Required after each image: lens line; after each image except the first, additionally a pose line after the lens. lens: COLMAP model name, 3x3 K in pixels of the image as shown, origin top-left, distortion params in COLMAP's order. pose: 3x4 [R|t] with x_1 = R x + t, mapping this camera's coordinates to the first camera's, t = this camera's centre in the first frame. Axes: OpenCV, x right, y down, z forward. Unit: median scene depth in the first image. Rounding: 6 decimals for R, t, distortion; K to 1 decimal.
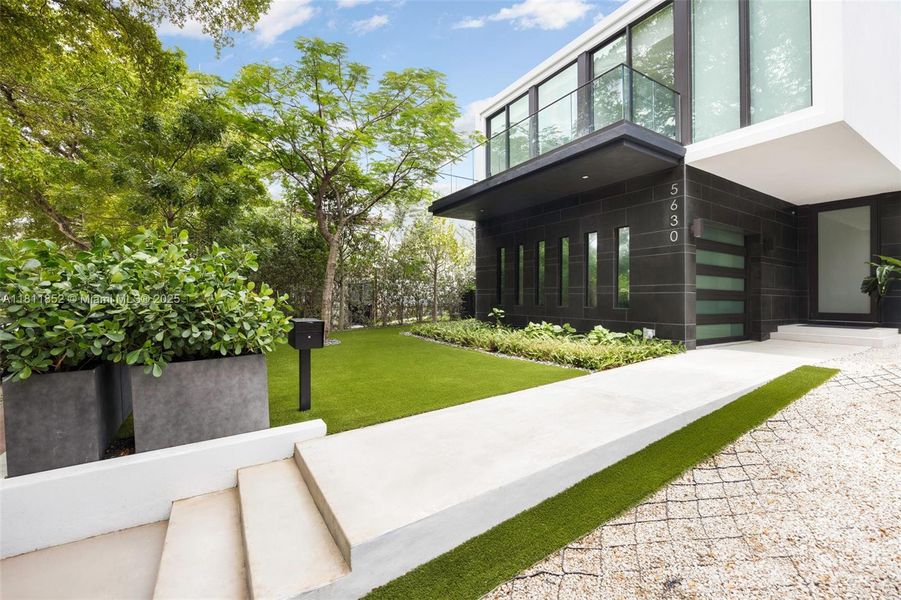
lens RADIAL K [[388.2, 0, 439.7], [0, 388.2, 297.4], [0, 0, 1]] dist [-0.008861, -0.000378]
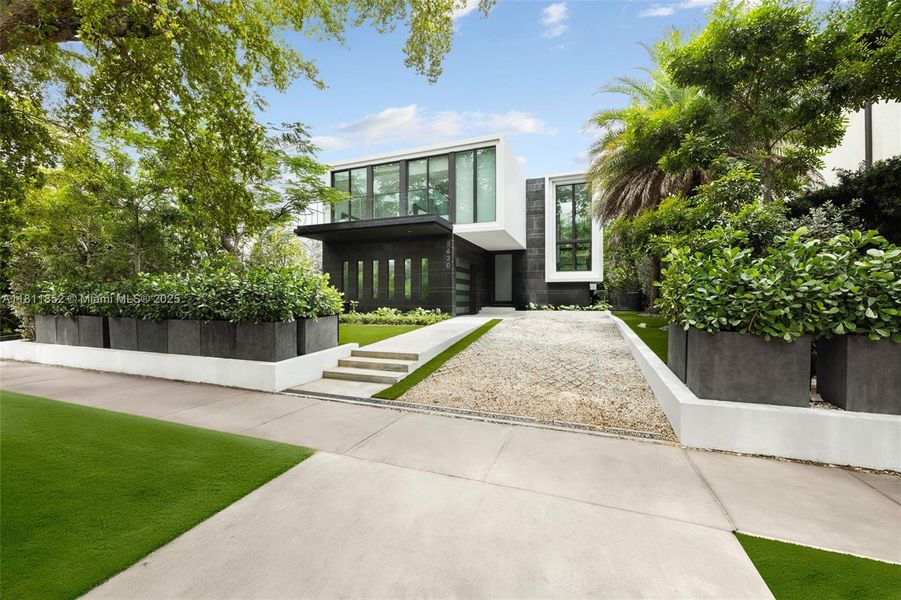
lens RADIAL K [[388.2, 0, 439.7], [0, 388.2, 297.4], [0, 0, 1]] dist [-0.008861, -0.000378]
pose [[0.795694, -0.002899, 0.605692, -0.736471], [0.000620, 0.999992, 0.003972, 0.012723], [-0.605699, -0.002785, 0.795689, -0.689727]]
